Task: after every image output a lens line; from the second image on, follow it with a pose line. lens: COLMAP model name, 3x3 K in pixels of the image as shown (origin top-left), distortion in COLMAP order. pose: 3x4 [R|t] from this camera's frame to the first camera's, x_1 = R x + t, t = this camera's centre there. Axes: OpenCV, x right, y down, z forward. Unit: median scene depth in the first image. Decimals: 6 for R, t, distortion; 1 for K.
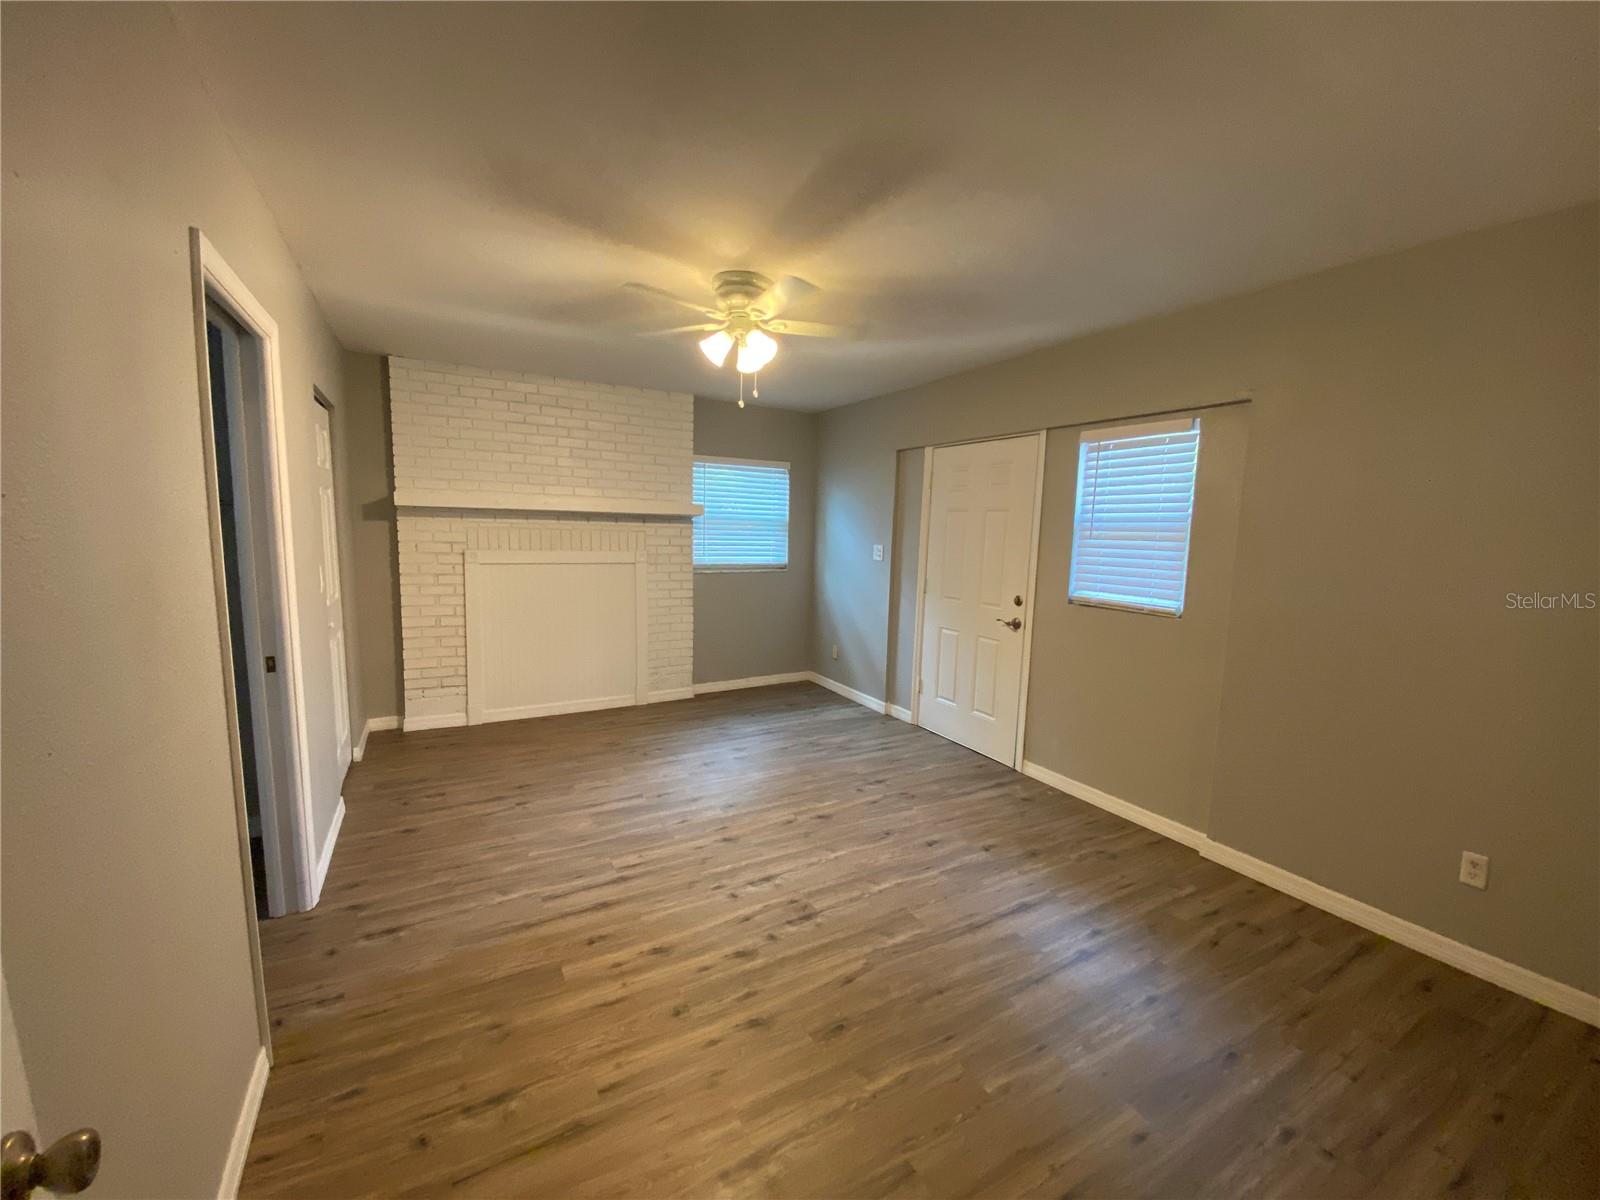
lens RADIAL K [[649.7, 0, 800.0], [0, 649.7, 600.0], [0, 0, 1]] dist [0.048080, -0.039633]
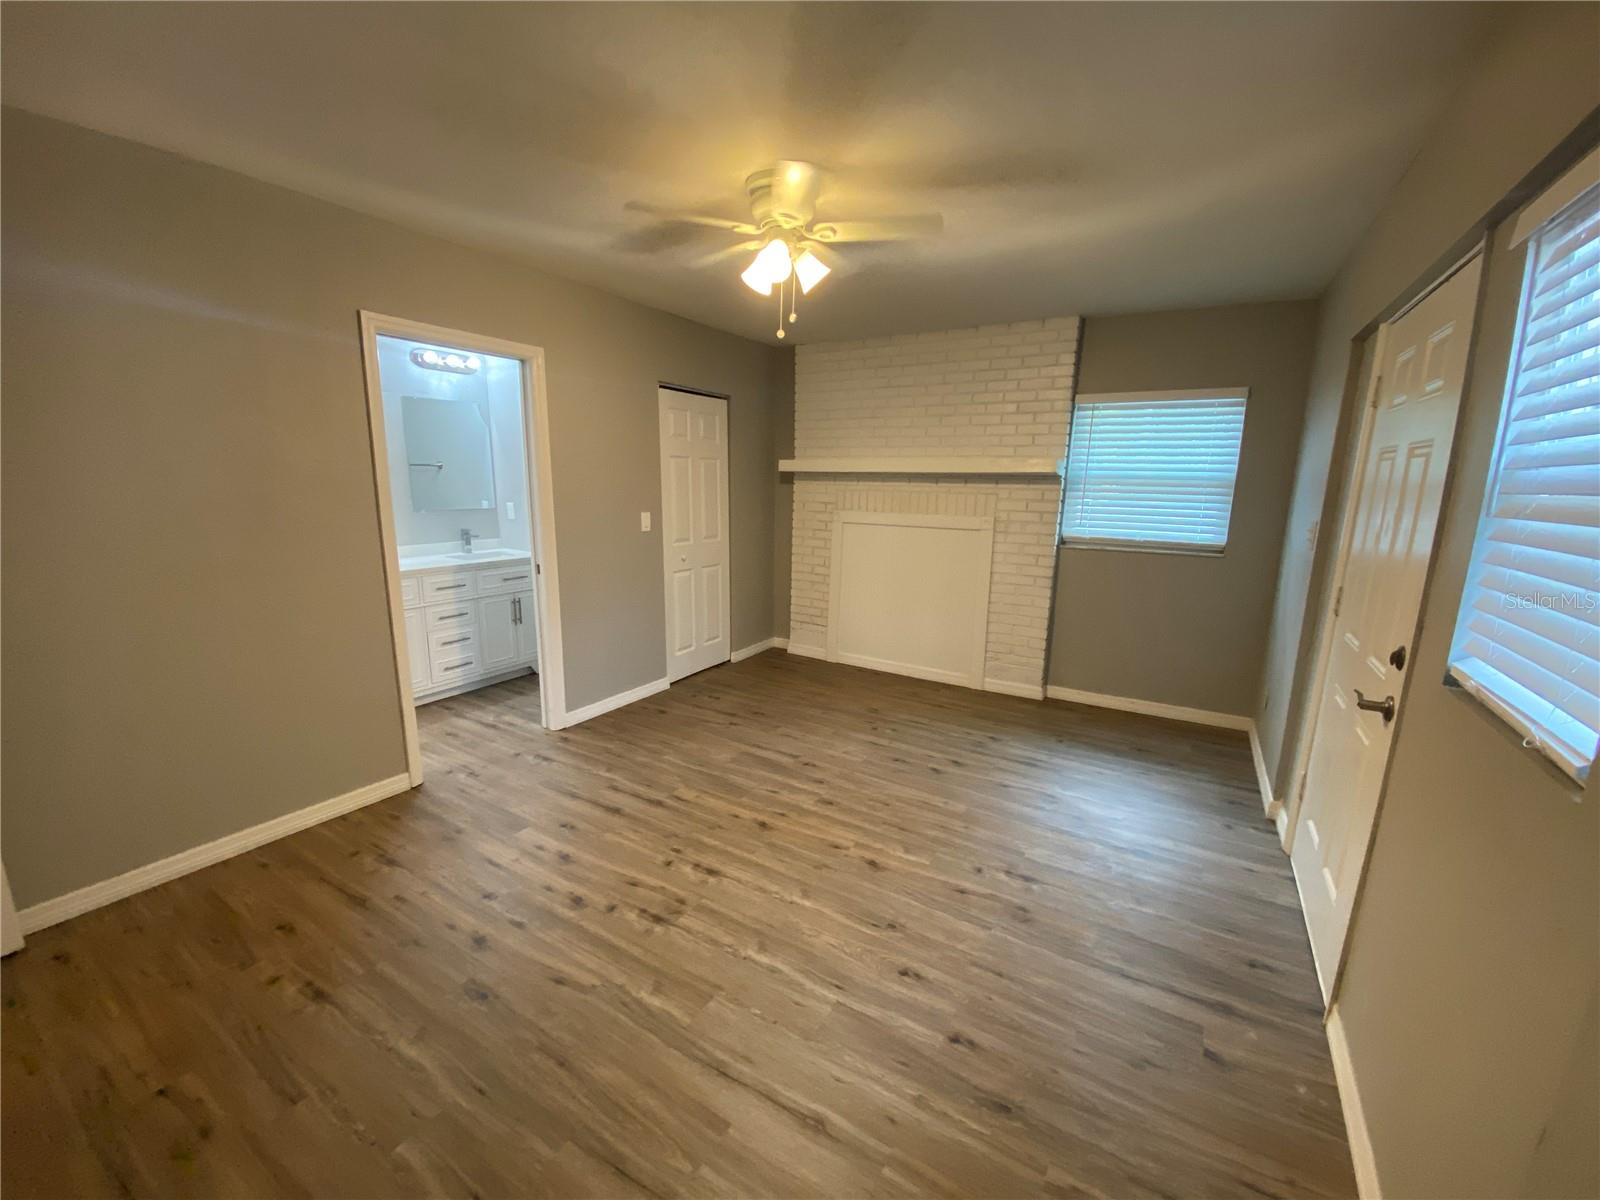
lens RADIAL K [[649.7, 0, 800.0], [0, 649.7, 600.0], [0, 0, 1]] dist [0.048080, -0.039633]
pose [[0.490214, 0.151077, -0.858409, 0.560413], [-0.112038, 0.987615, 0.109835, -0.045126], [0.864371, 0.042332, 0.501070, 0.486712]]
